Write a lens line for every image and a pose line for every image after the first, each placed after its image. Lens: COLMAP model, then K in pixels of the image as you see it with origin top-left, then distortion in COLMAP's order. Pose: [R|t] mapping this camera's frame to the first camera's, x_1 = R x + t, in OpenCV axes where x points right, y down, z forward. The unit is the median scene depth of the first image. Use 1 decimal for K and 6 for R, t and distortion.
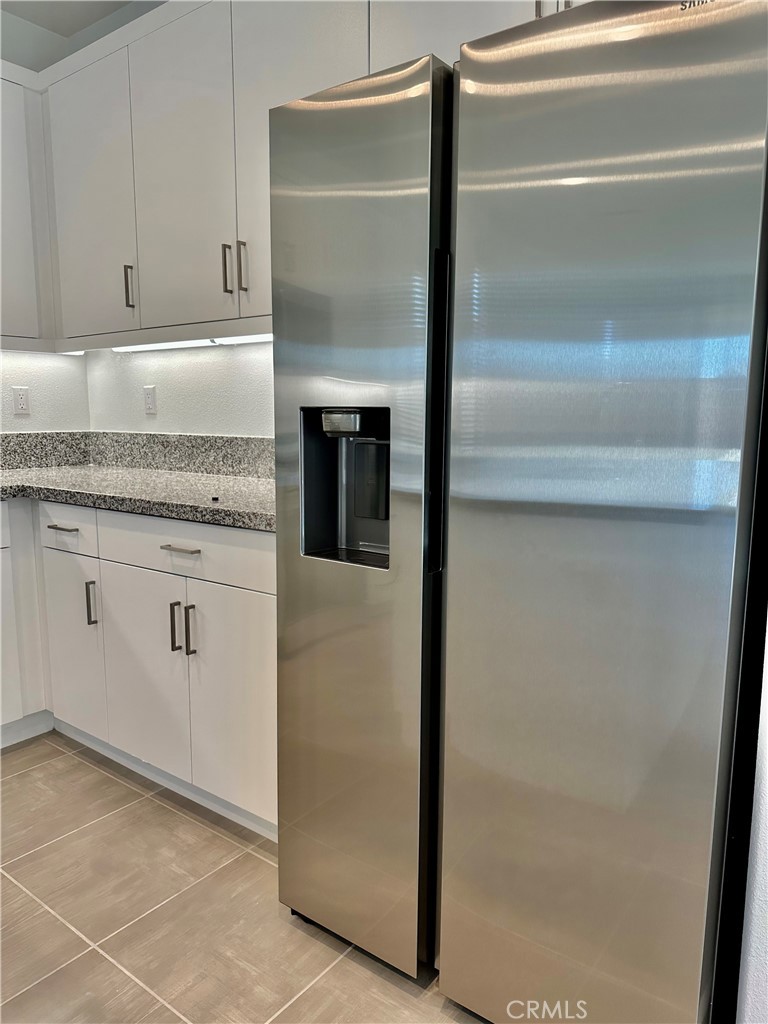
lens RADIAL K [[847.7, 0, 384.0], [0, 847.7, 512.0], [0, 0, 1]] dist [0.155241, -0.325639]
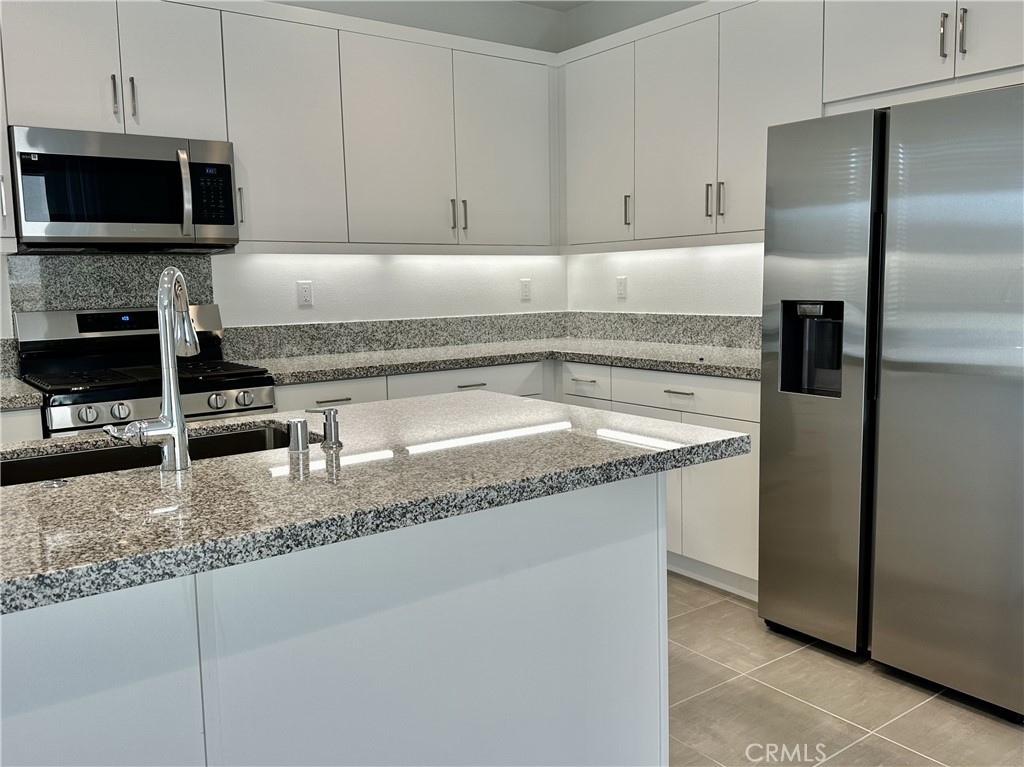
lens RADIAL K [[847.7, 0, 511.4], [0, 847.7, 364.1], [0, 0, 1]] dist [0.155241, -0.325639]
pose [[0.950559, 0.009073, -0.310410, -0.050051], [-0.016500, 0.999637, -0.021307, 0.028189], [0.310104, 0.025375, 0.950364, -0.474268]]
